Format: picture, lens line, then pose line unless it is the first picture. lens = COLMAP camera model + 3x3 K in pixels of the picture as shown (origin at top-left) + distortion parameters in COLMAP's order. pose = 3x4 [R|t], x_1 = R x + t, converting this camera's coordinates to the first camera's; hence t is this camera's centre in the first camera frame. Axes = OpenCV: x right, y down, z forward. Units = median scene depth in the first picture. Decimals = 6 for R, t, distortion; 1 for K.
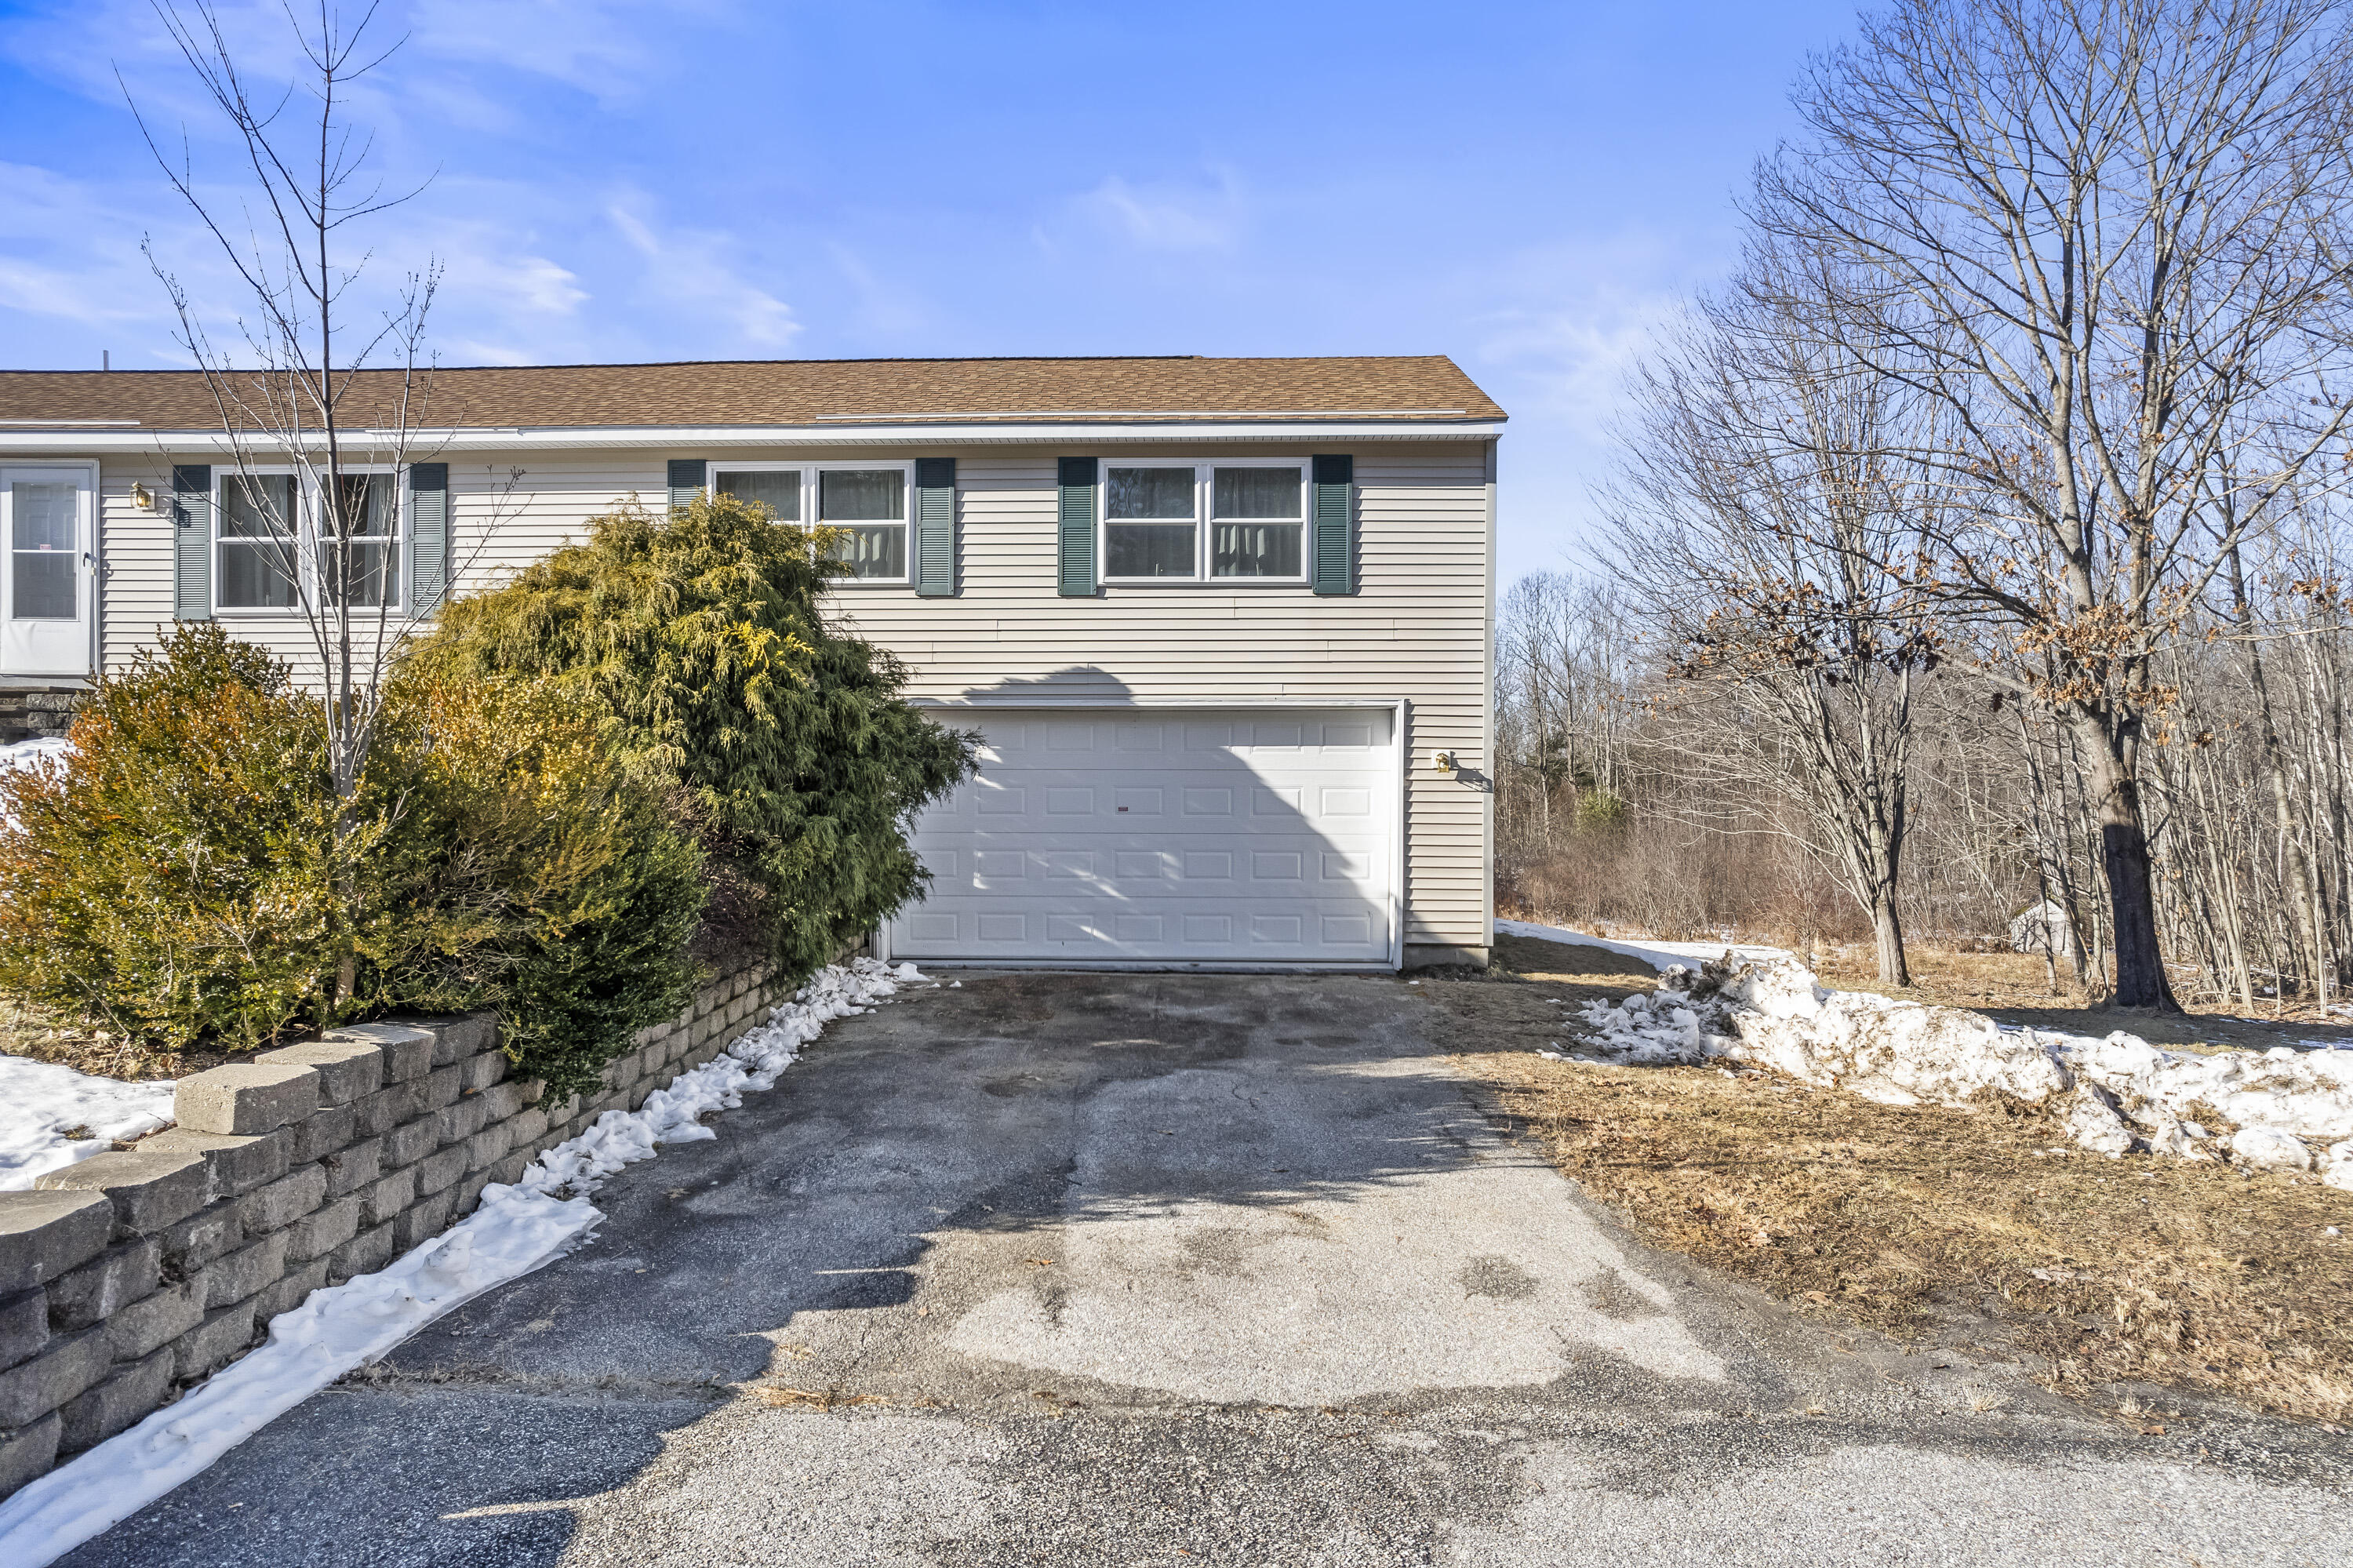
lens RADIAL K [[1508.9, 0, 1168.3], [0, 1508.9, 787.0], [0, 0, 1]] dist [-0.072686, 0.067432]
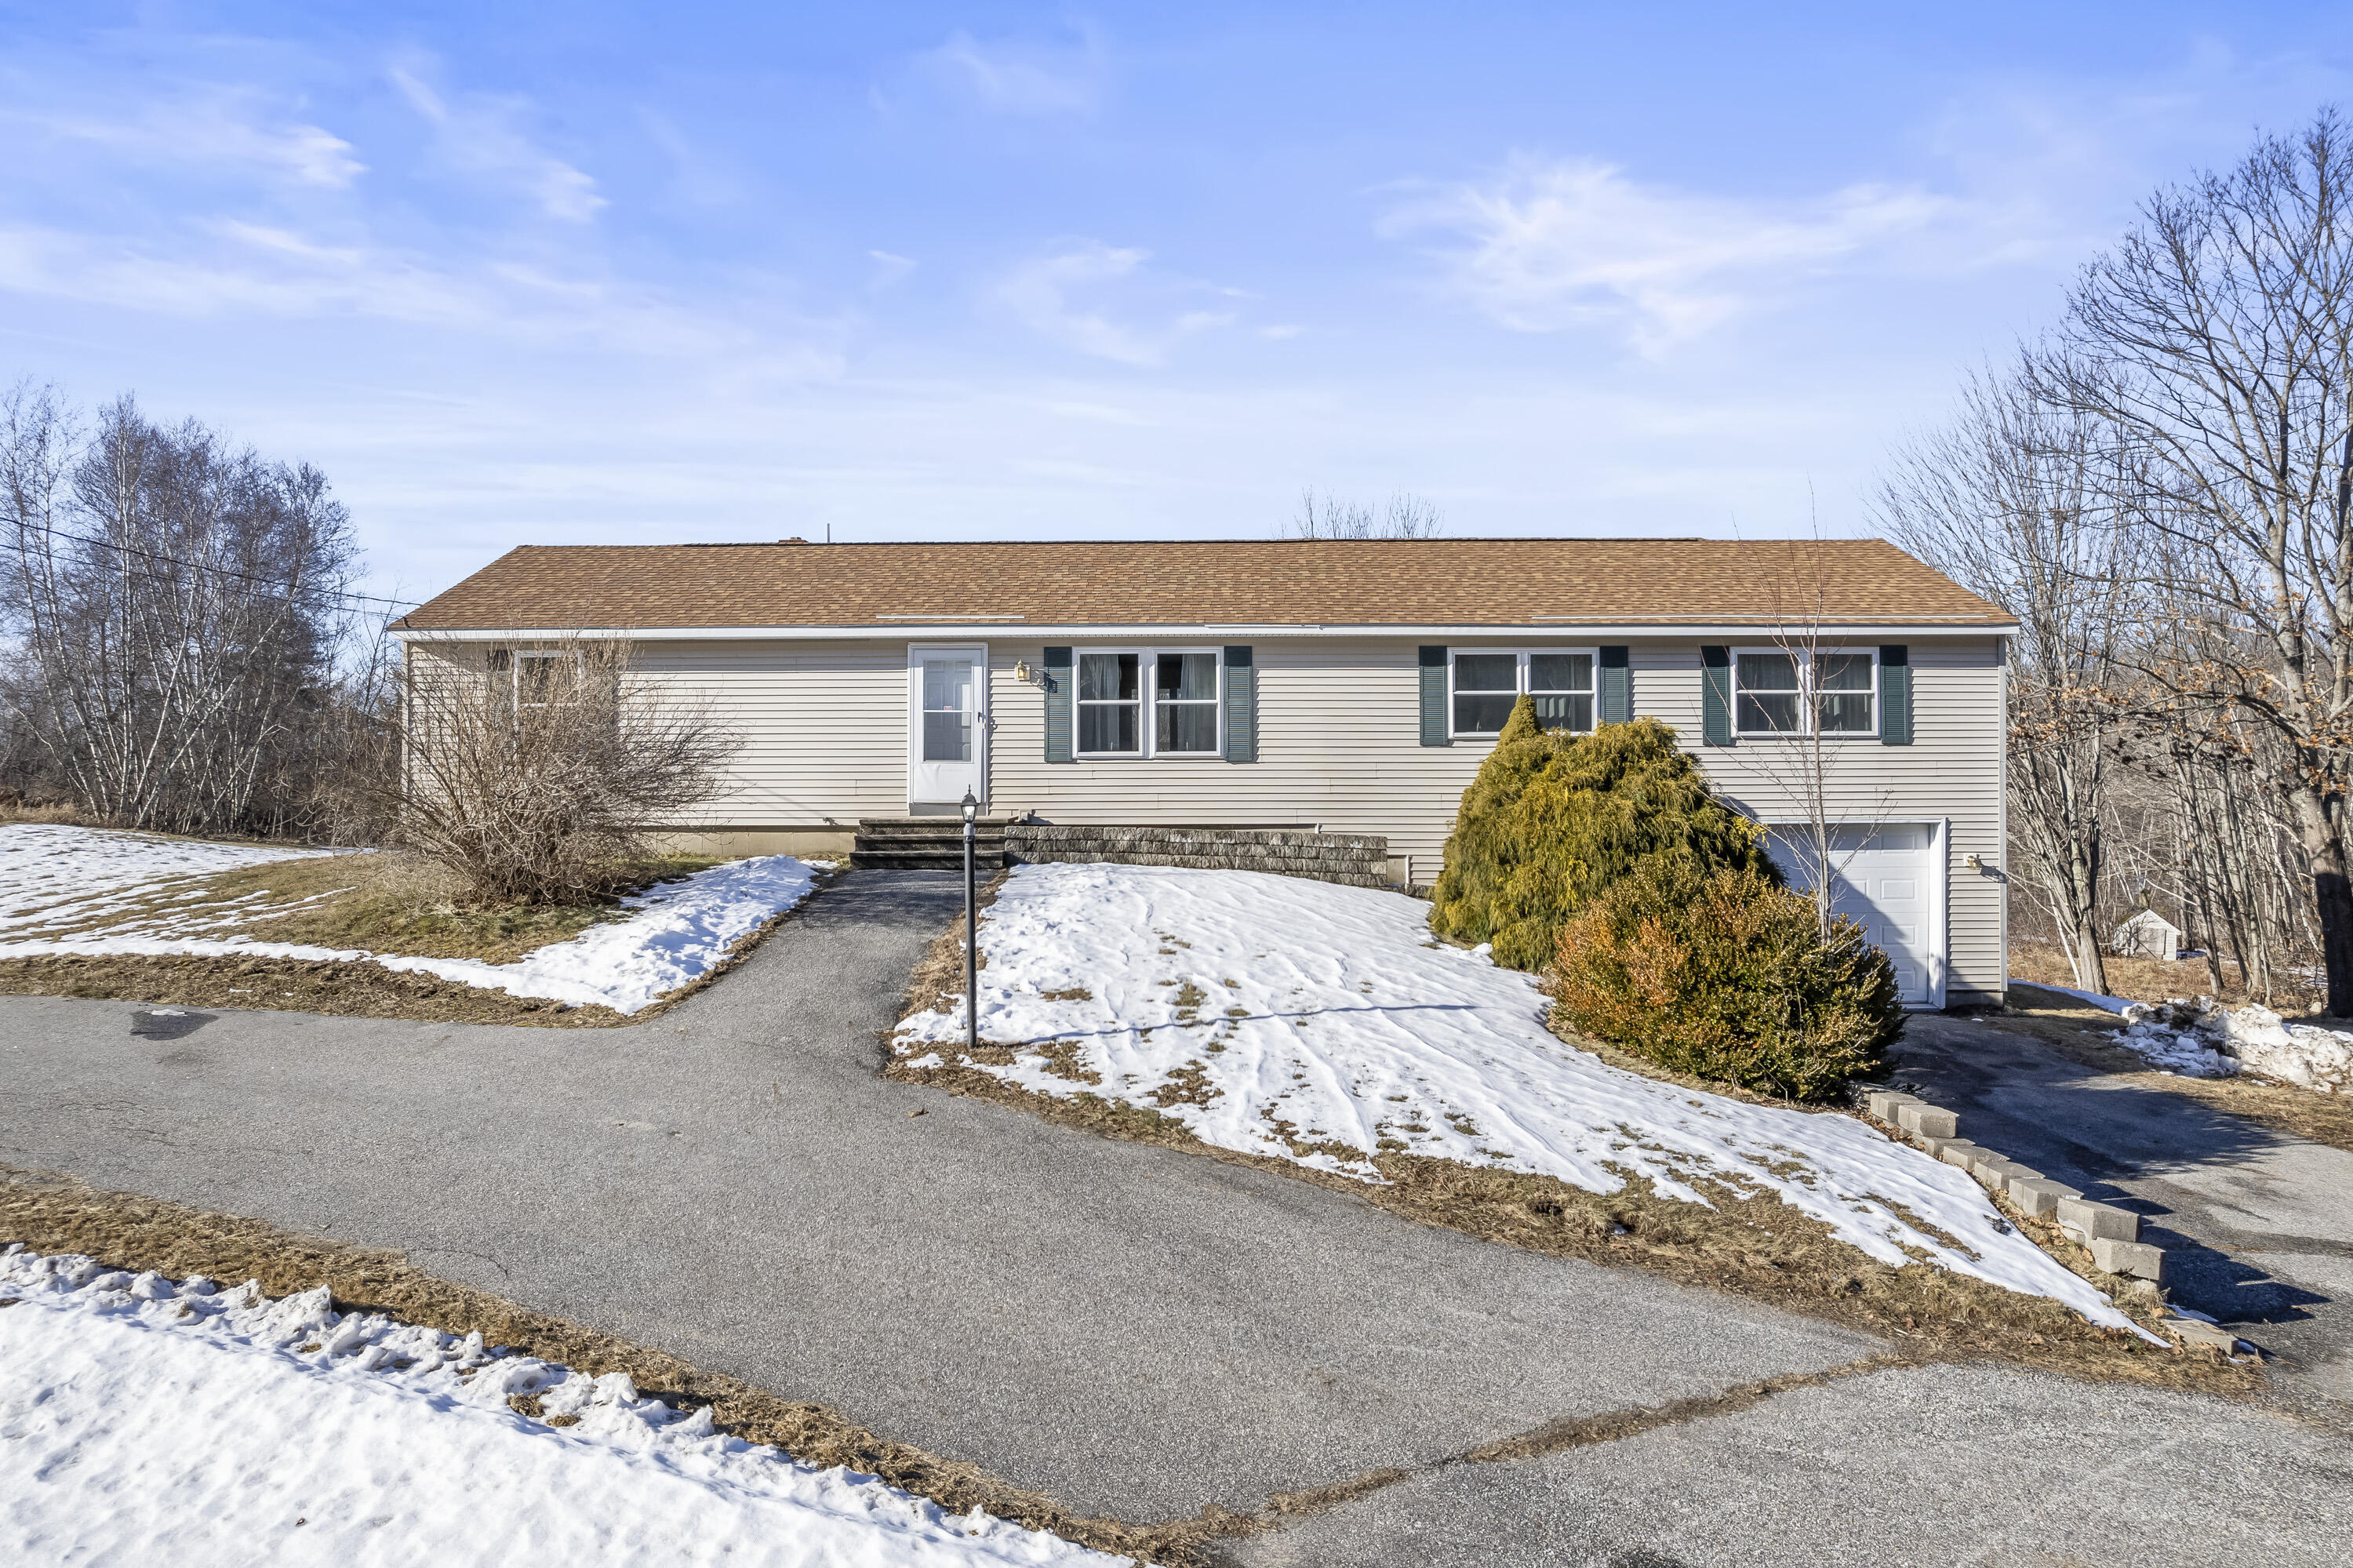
lens RADIAL K [[1496.5, 0, 1200.3], [0, 1496.5, 753.9], [0, 0, 1]] dist [-0.080904, 0.058758]
pose [[0.999823, -0.004998, 0.018121, -0.565273], [0.005345, 0.999802, -0.019175, -0.094792], [-0.018022, 0.019268, 0.999652, -0.371149]]
